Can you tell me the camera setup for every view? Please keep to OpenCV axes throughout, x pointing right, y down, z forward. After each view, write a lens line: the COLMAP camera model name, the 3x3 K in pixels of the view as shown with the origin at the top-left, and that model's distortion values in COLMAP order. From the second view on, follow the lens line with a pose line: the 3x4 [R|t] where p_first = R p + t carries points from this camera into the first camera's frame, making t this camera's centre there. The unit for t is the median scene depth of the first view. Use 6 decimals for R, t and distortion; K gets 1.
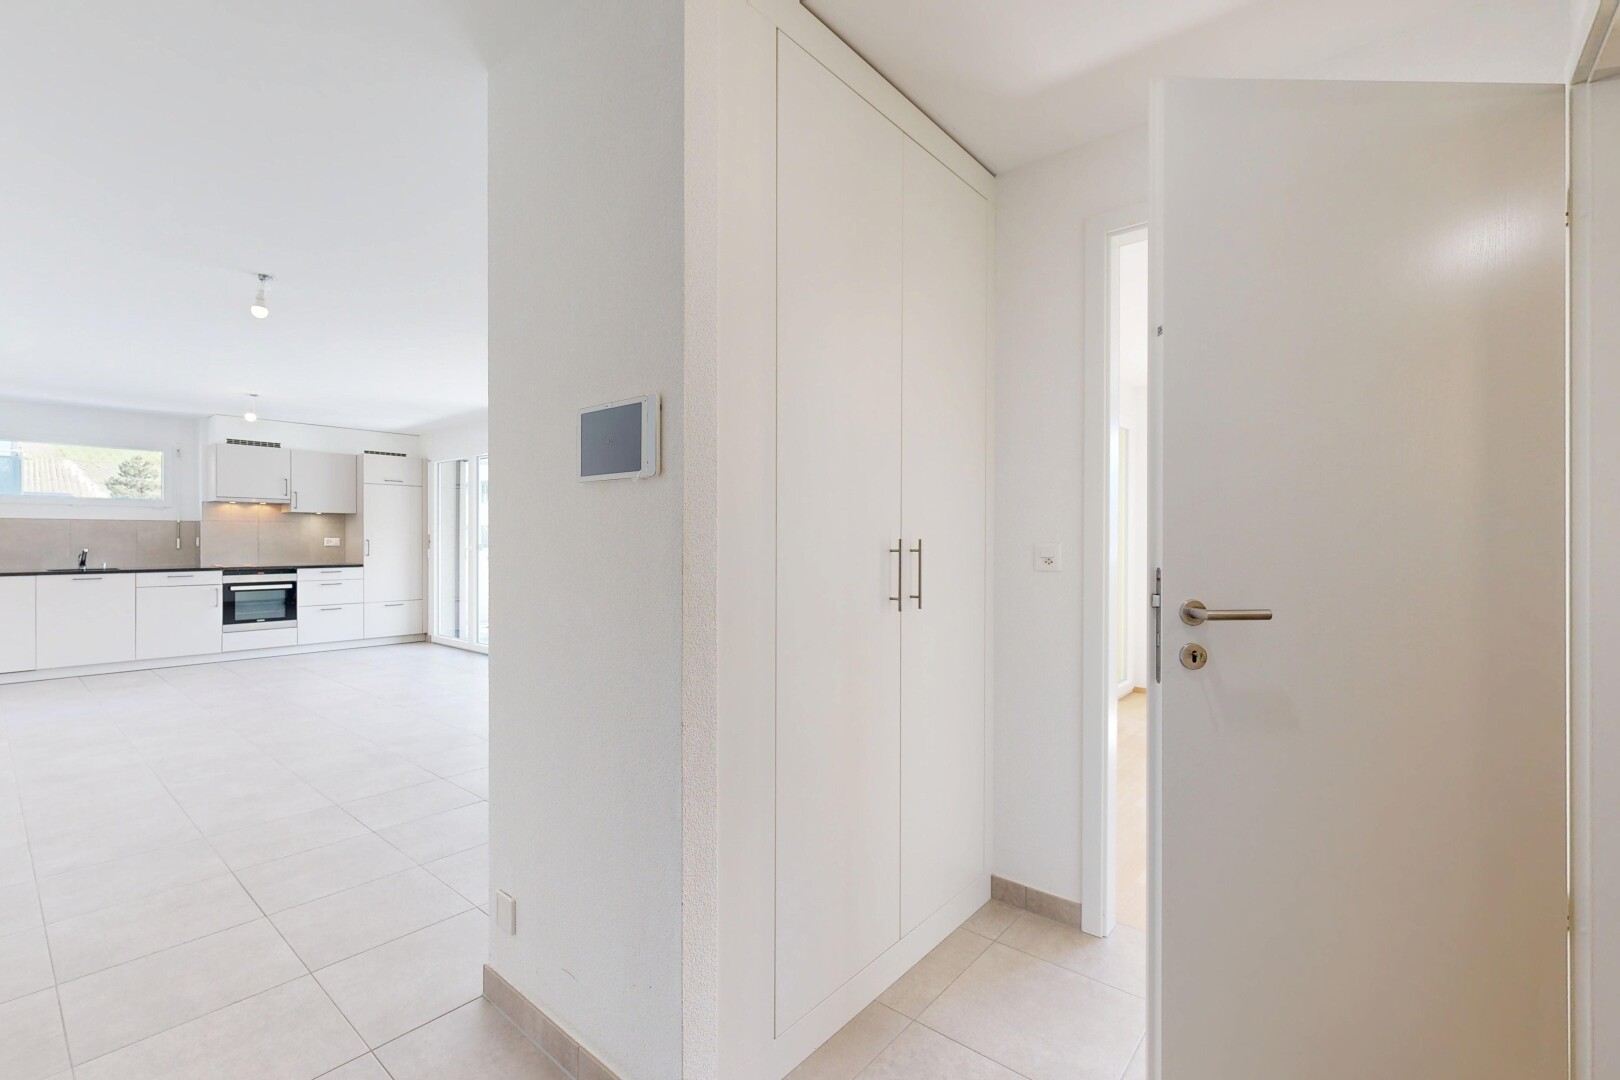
lens RADIAL K [[706.7, 0, 810.2], [0, 706.7, 544.6], [0, 0, 1]] dist [0.001750, -0.000005]
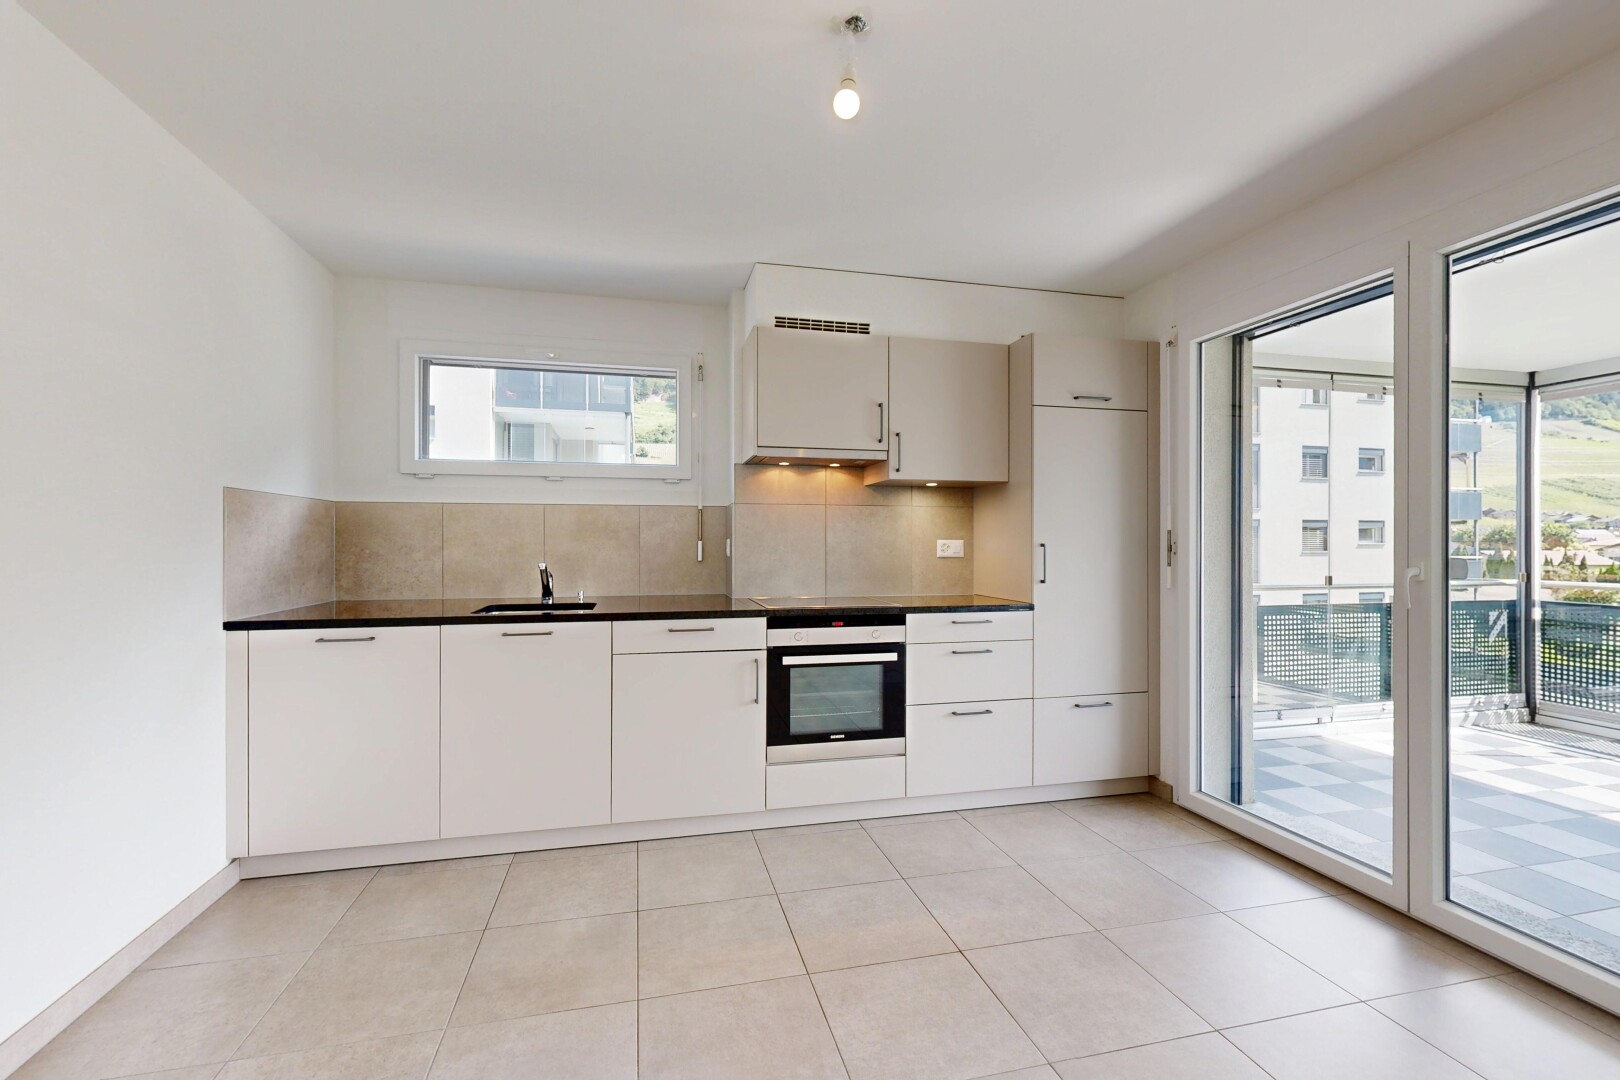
lens RADIAL K [[706.7, 0, 810.2], [0, 706.7, 544.6], [0, 0, 1]] dist [0.001750, -0.000005]
pose [[0.809218, -0.000641, -0.587509, -0.529507], [-0.003641, 0.999975, -0.006106, -0.003465], [0.587498, 0.007080, 0.809195, 0.634491]]
